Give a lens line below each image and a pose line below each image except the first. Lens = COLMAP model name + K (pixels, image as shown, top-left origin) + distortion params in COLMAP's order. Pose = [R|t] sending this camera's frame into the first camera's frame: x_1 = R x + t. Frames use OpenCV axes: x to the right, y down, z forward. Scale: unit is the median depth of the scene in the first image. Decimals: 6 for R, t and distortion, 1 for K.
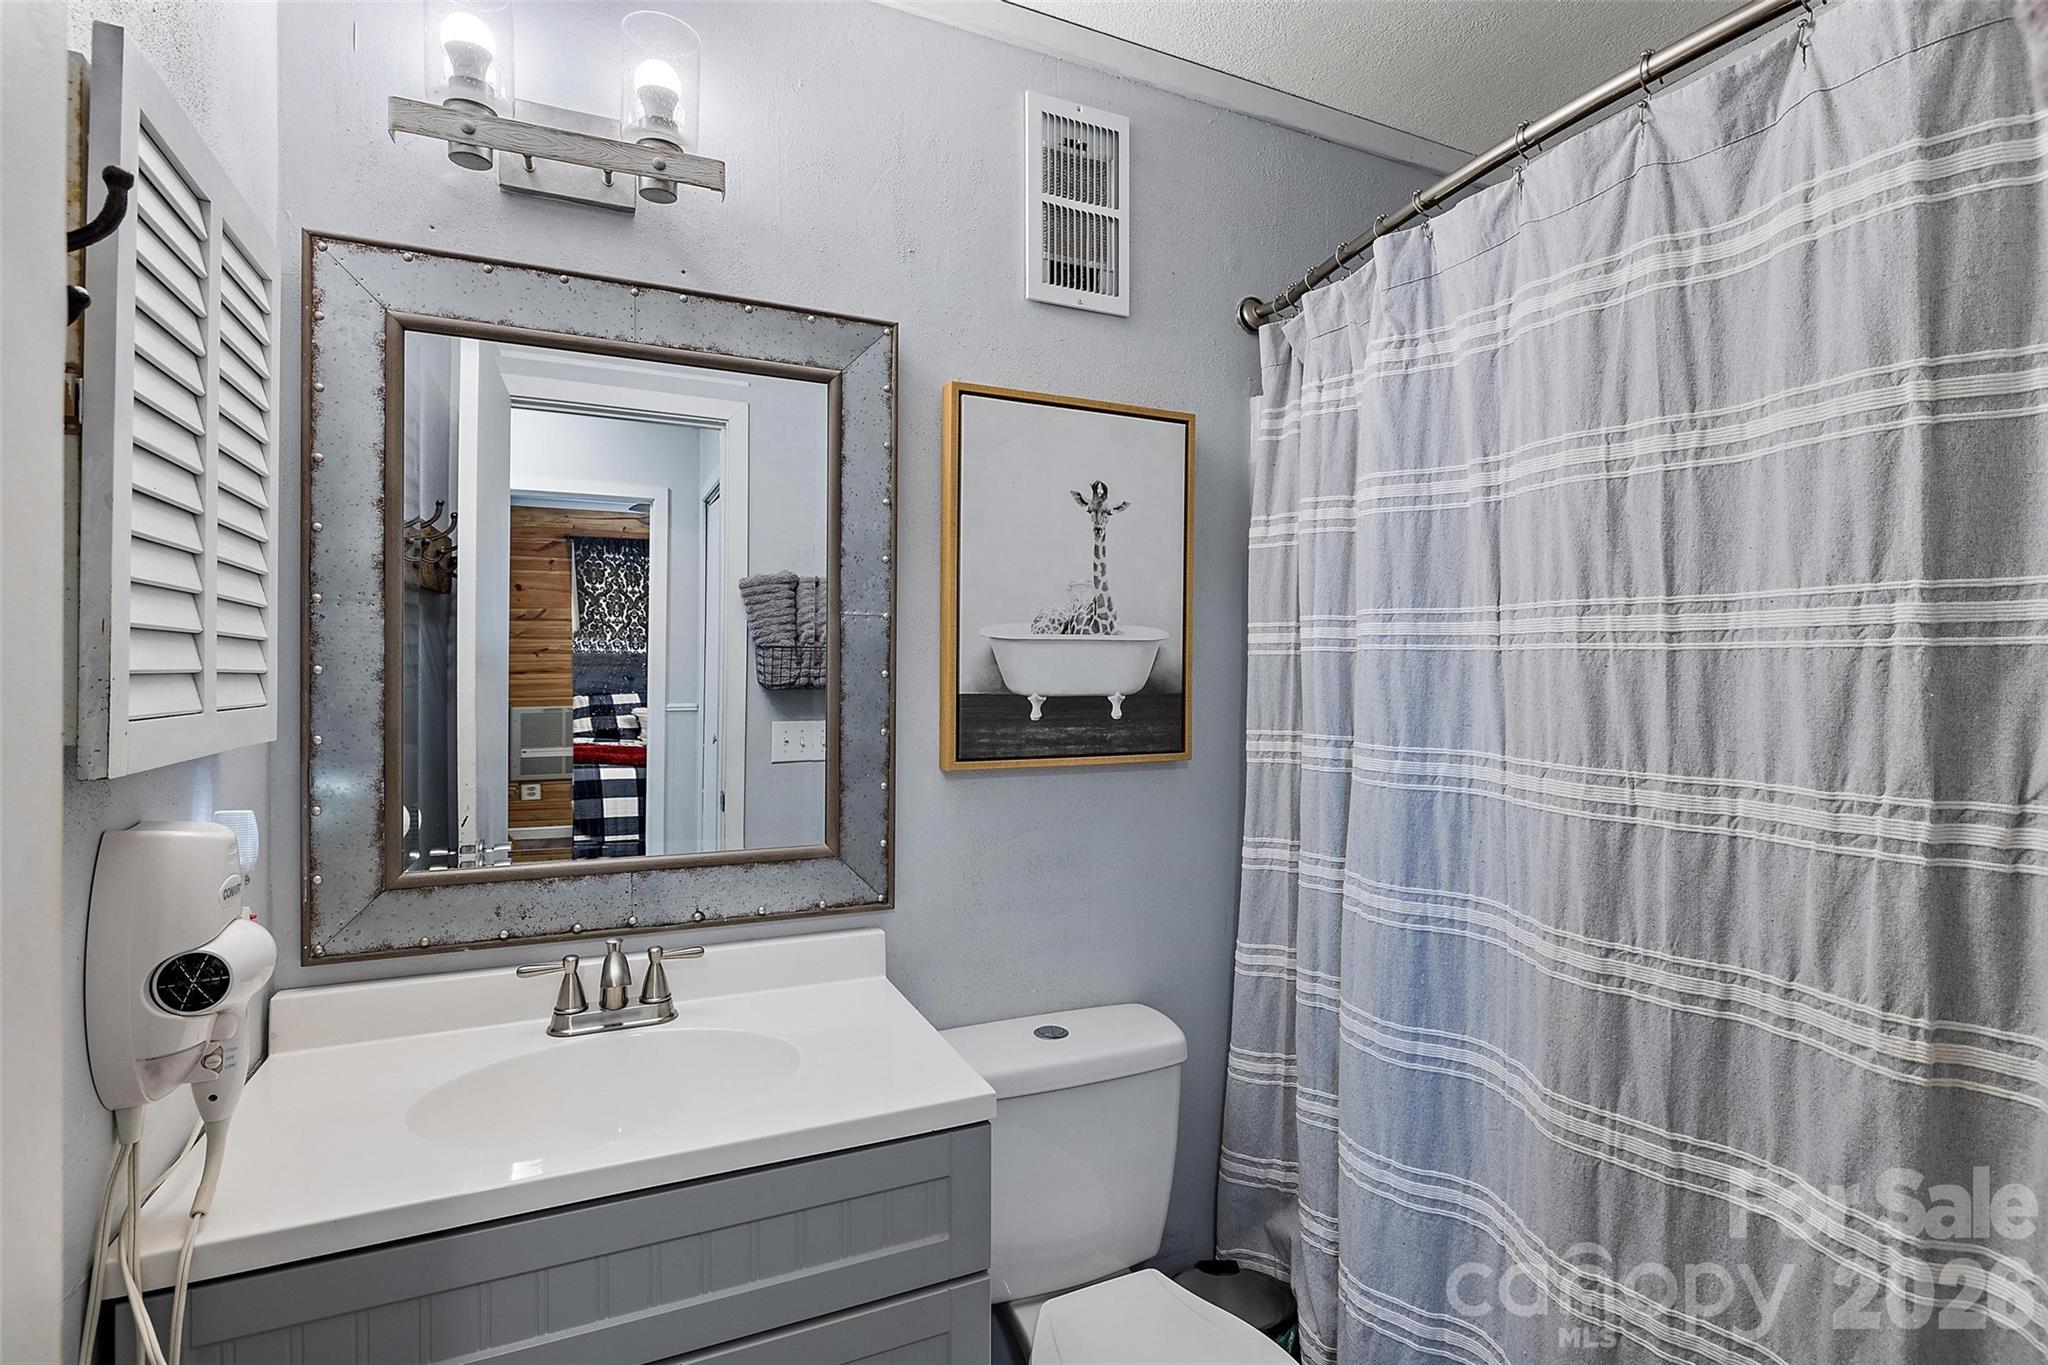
lens RADIAL K [[958.9, 0, 1025.6], [0, 958.9, 652.1], [0, 0, 1]] dist [-0.013199, 0.004784]
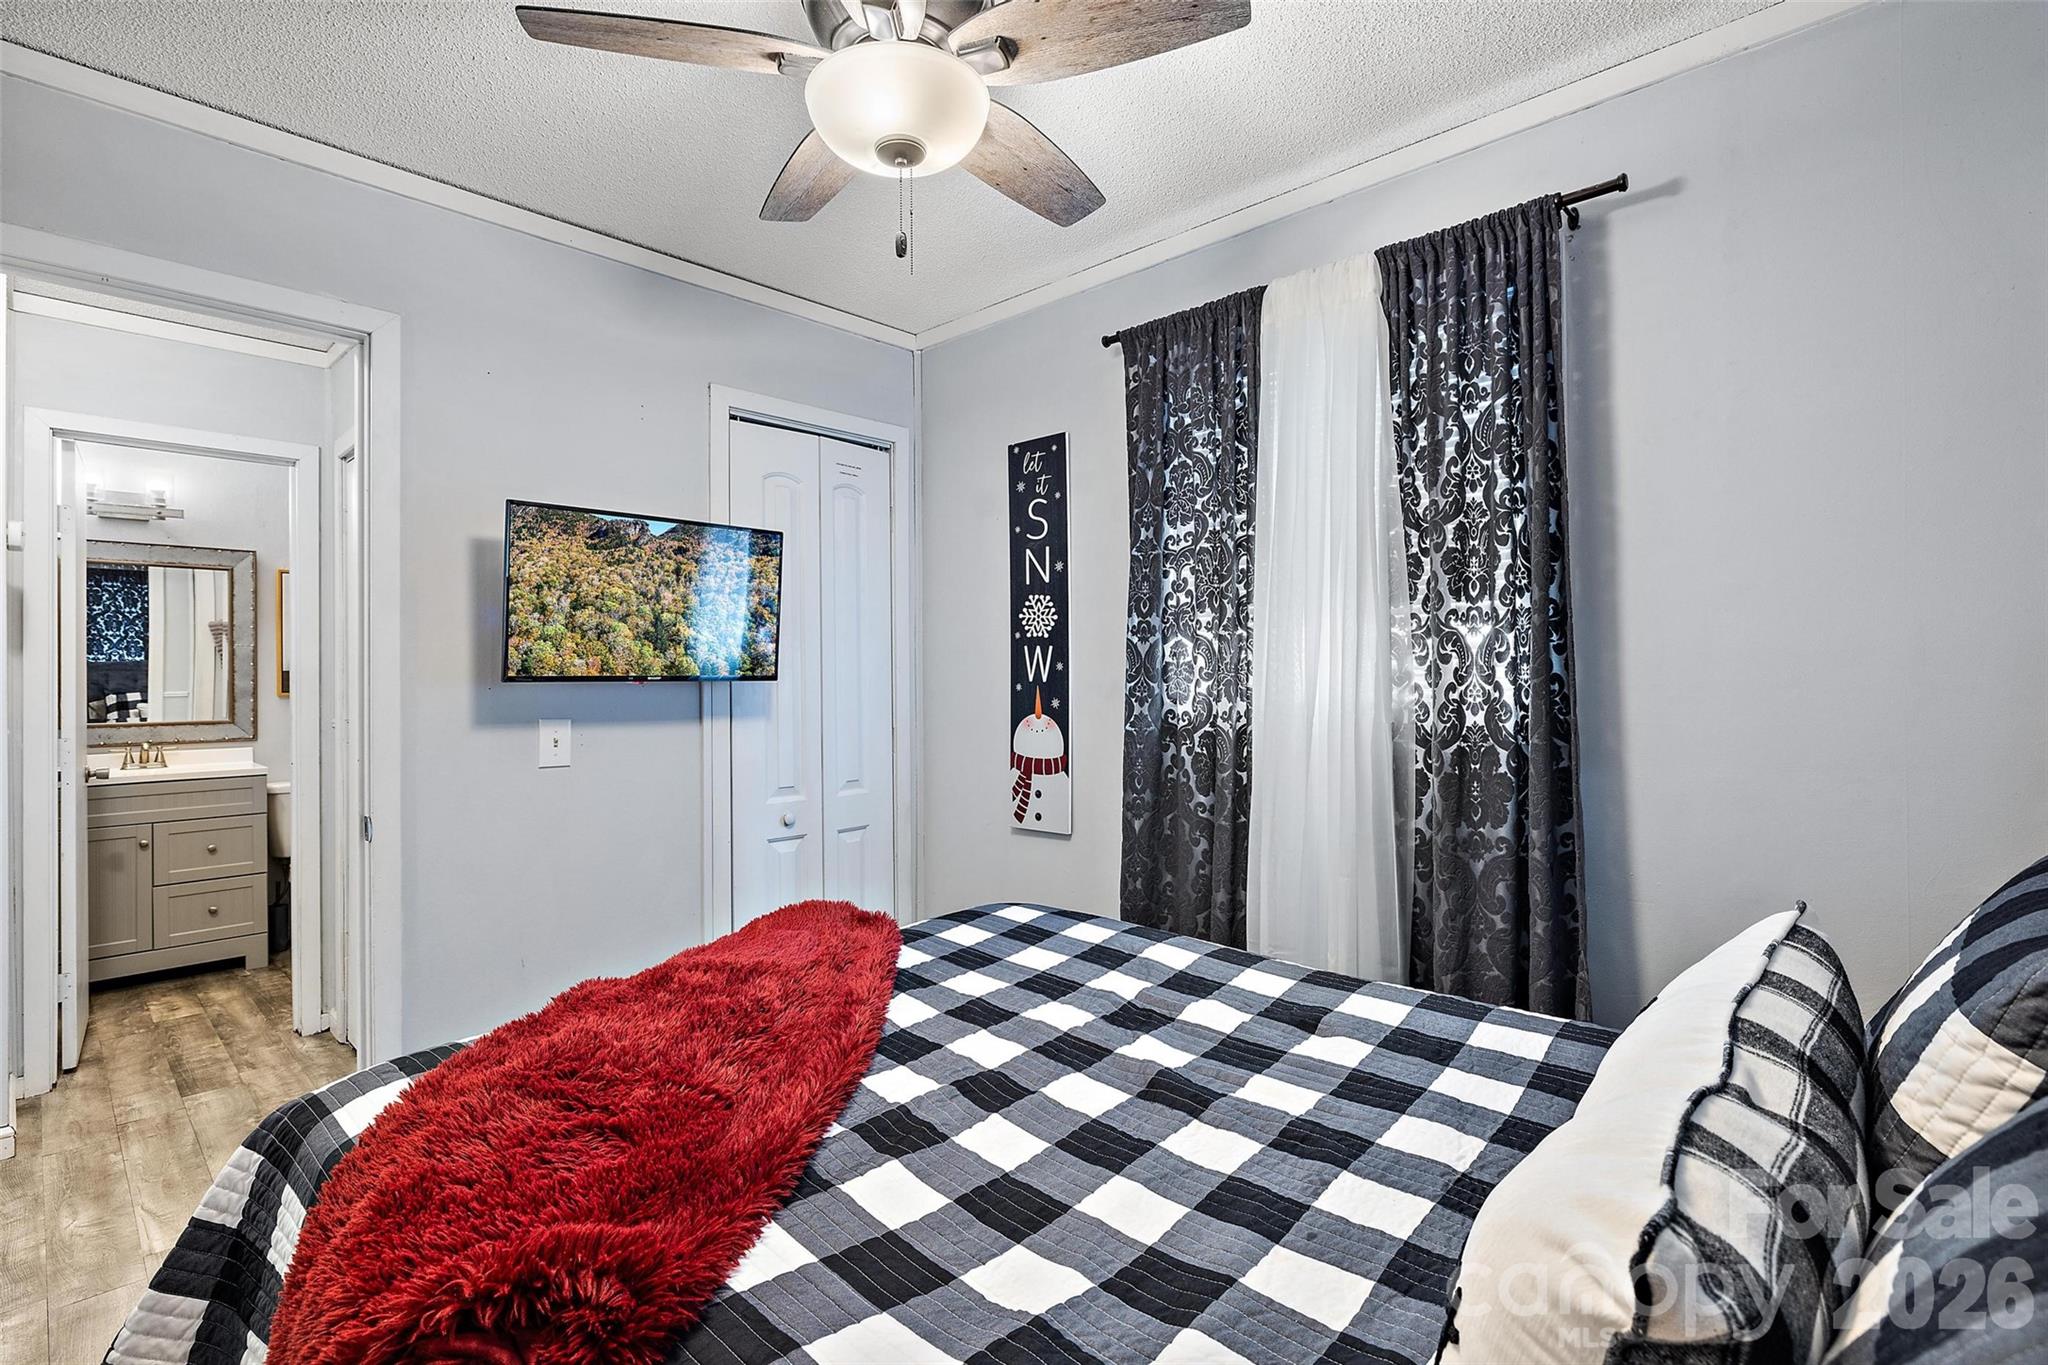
lens RADIAL K [[975.7, 0, 1029.8], [0, 975.7, 680.4], [0, 0, 1]] dist [-0.001754, -0.000136]
pose [[0.934015, -0.003354, 0.357218, 1.065691], [-0.001092, 0.999924, 0.012245, 0.033112], [-0.357232, -0.011828, 0.933941, -2.814165]]
